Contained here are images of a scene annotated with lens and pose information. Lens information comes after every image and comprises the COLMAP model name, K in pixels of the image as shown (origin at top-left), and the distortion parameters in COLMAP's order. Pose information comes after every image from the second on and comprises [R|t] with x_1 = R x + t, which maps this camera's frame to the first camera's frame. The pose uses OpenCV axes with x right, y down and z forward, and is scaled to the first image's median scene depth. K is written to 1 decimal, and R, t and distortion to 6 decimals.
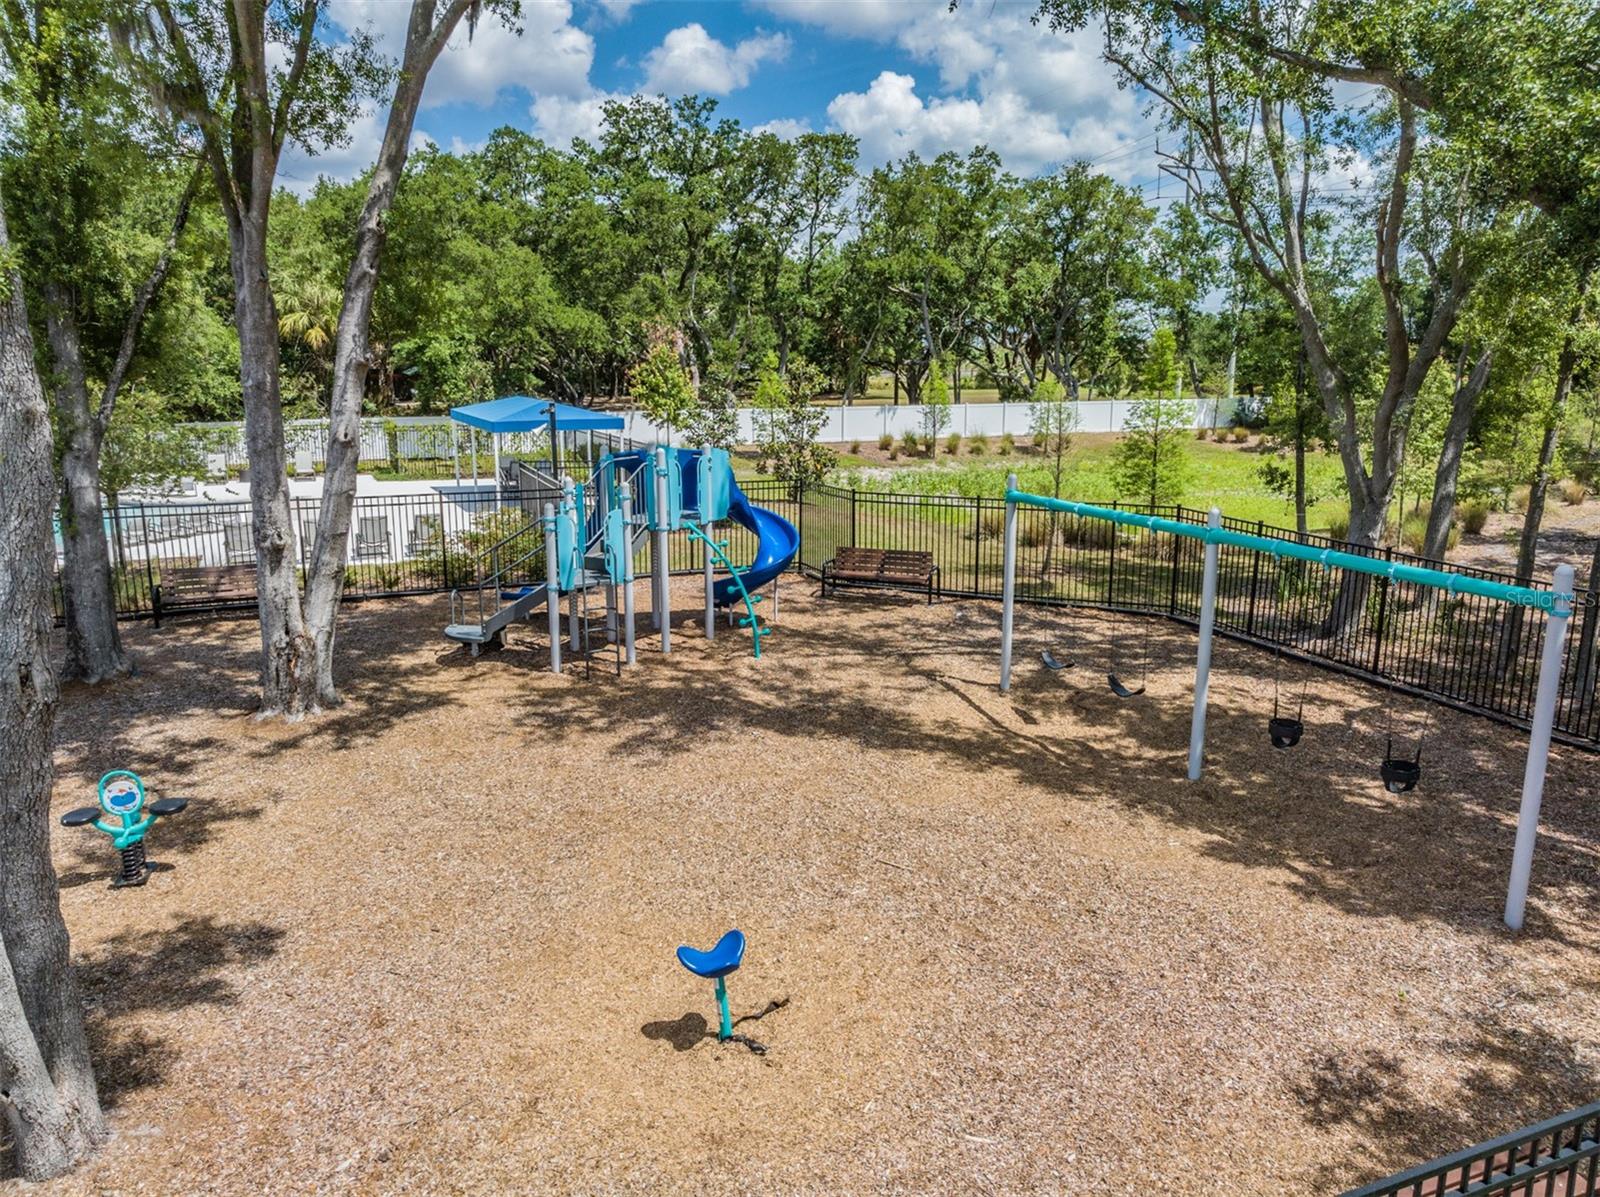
lens RADIAL K [[1129.9, 0, 799.8], [0, 1129.9, 596.8], [0, 0, 1]] dist [-0.052848, 0.027522]
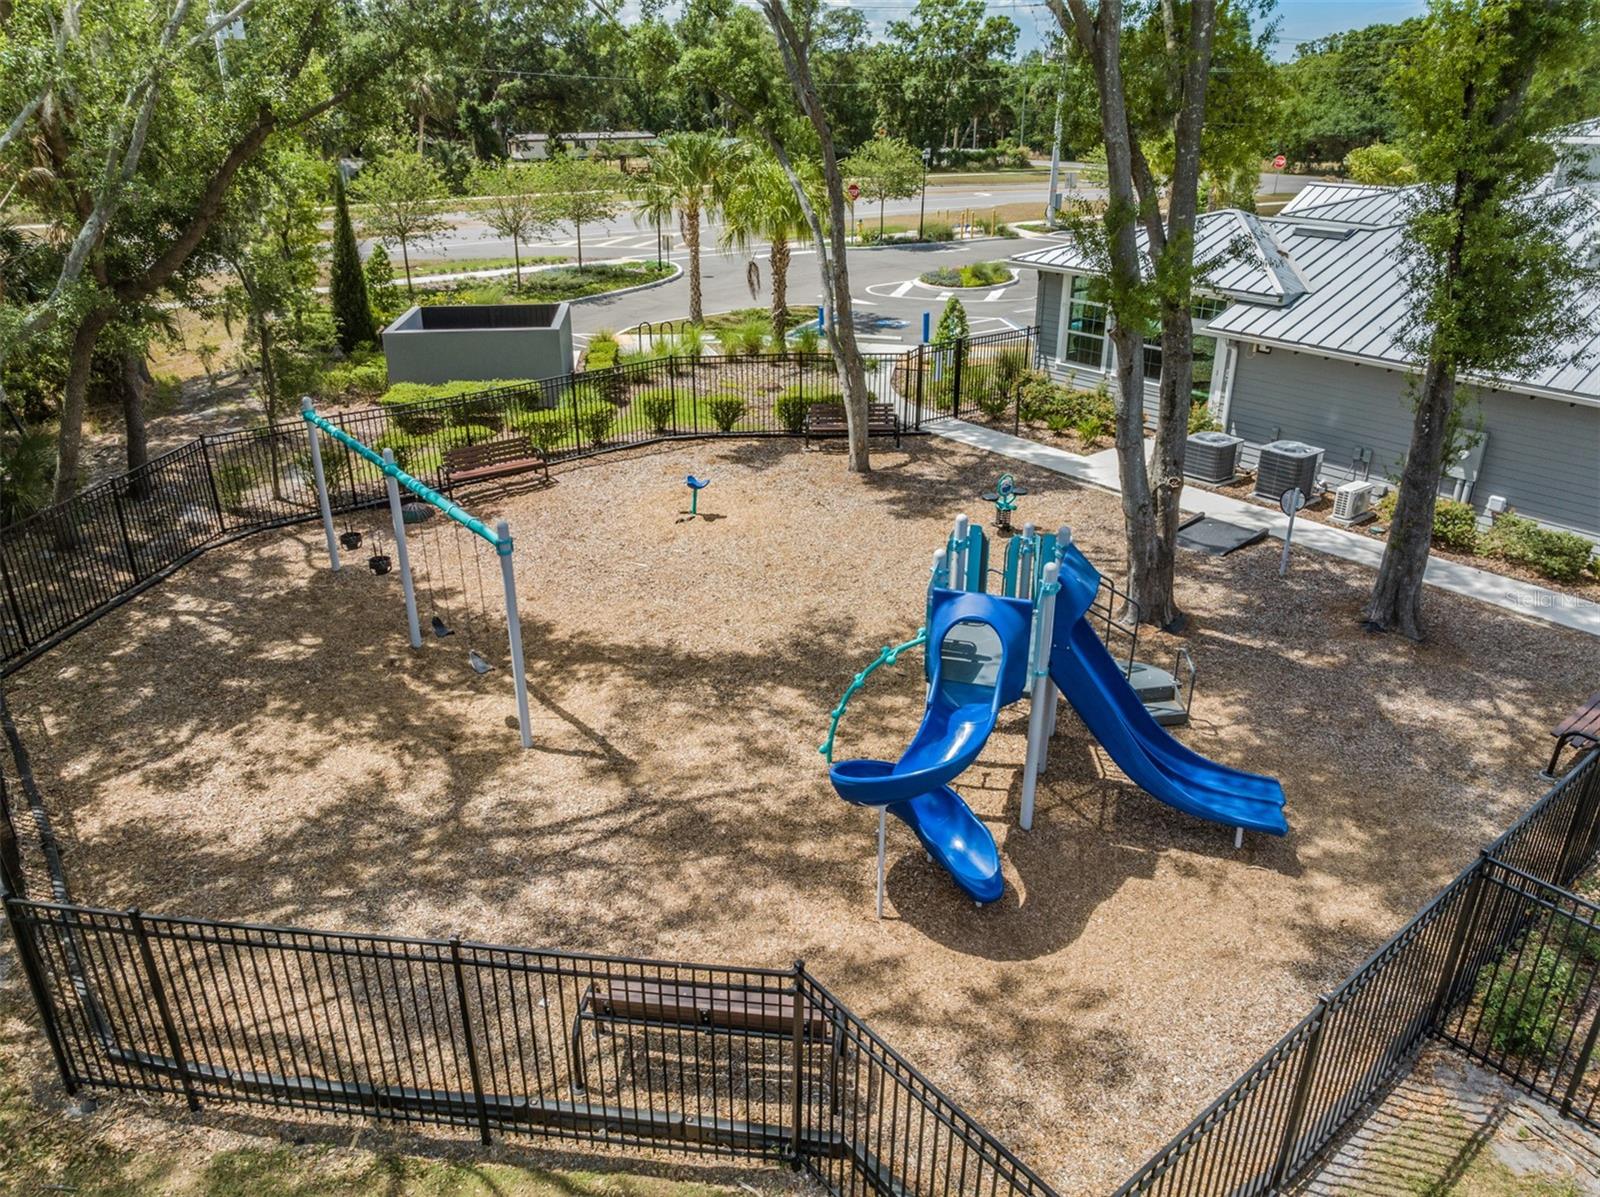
lens RADIAL K [[1129.9, 0, 800.0], [0, 1129.9, 596.8], [0, 0, 1]] dist [-0.052848, 0.027522]
pose [[-0.973324, 0.092467, -0.209979, 0.160542], [-0.050781, 0.805676, 0.590176, -0.609460], [0.223747, 0.585095, -0.779488, 1.836115]]
